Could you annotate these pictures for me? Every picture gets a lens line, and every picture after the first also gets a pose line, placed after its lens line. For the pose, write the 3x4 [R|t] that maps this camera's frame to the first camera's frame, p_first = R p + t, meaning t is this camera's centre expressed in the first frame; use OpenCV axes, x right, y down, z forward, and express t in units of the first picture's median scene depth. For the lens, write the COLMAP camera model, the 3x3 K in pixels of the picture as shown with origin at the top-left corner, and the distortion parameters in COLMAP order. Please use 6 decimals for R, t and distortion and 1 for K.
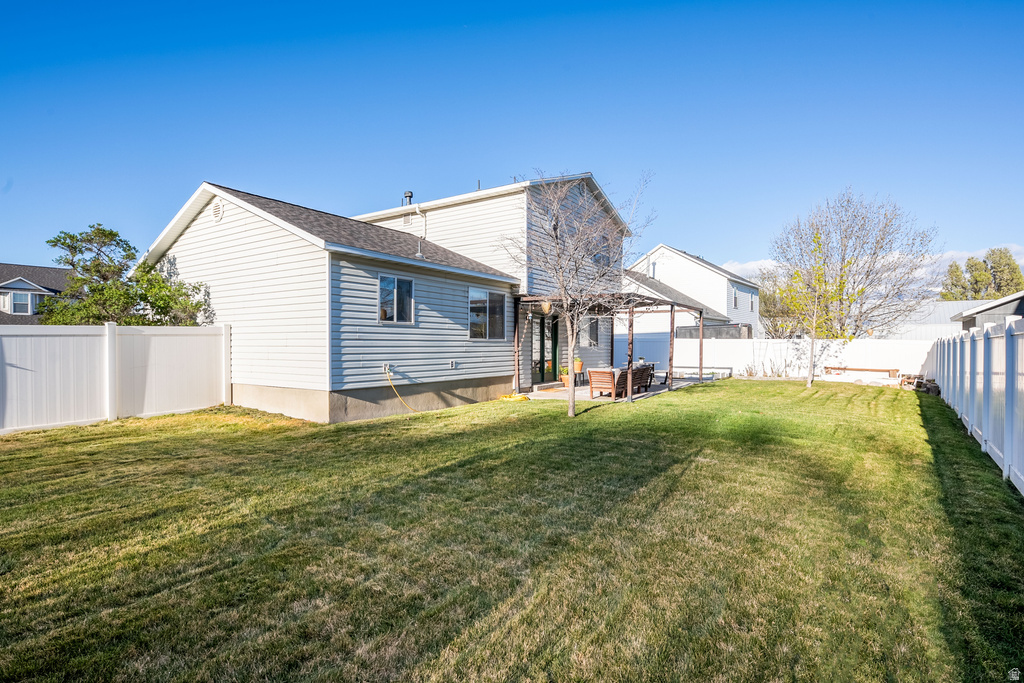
lens RADIAL K [[529.6, 0, 511.0], [0, 529.6, 343.1], [0, 0, 1]] dist [0.004955, -0.001077]
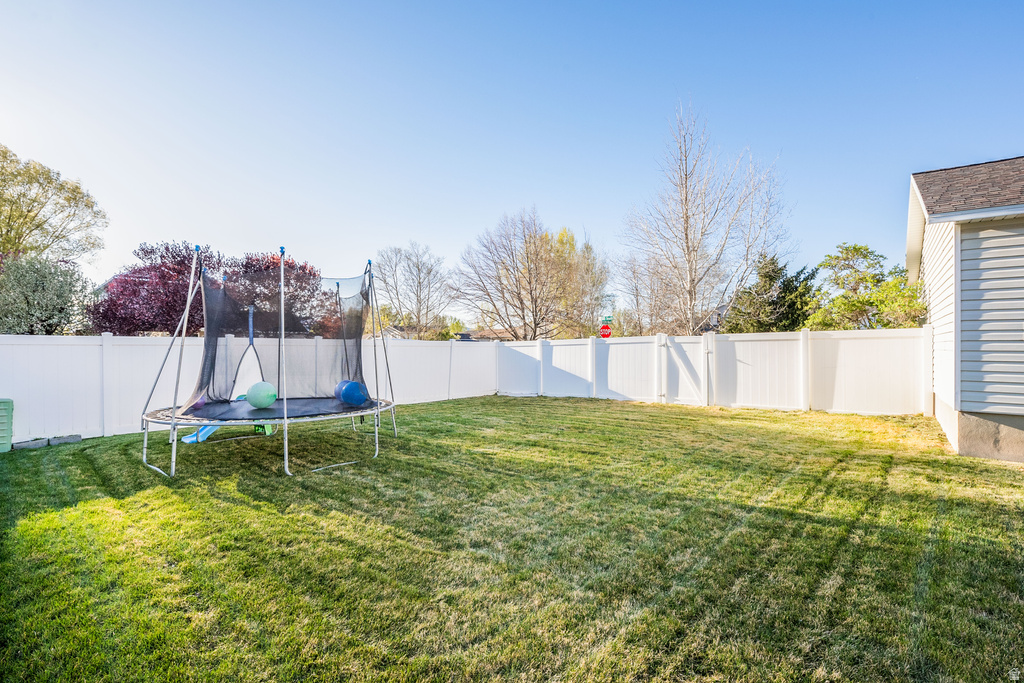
lens RADIAL K [[483.0, 0, 511.1], [0, 483.0, 340.3], [0, 0, 1]] dist [-0.001919, -0.004774]
pose [[-0.090189, -0.009051, -0.995884, 0.380957], [-0.006162, 0.999945, -0.008530, 0.001205], [0.995906, 0.005367, -0.090240, 0.433375]]
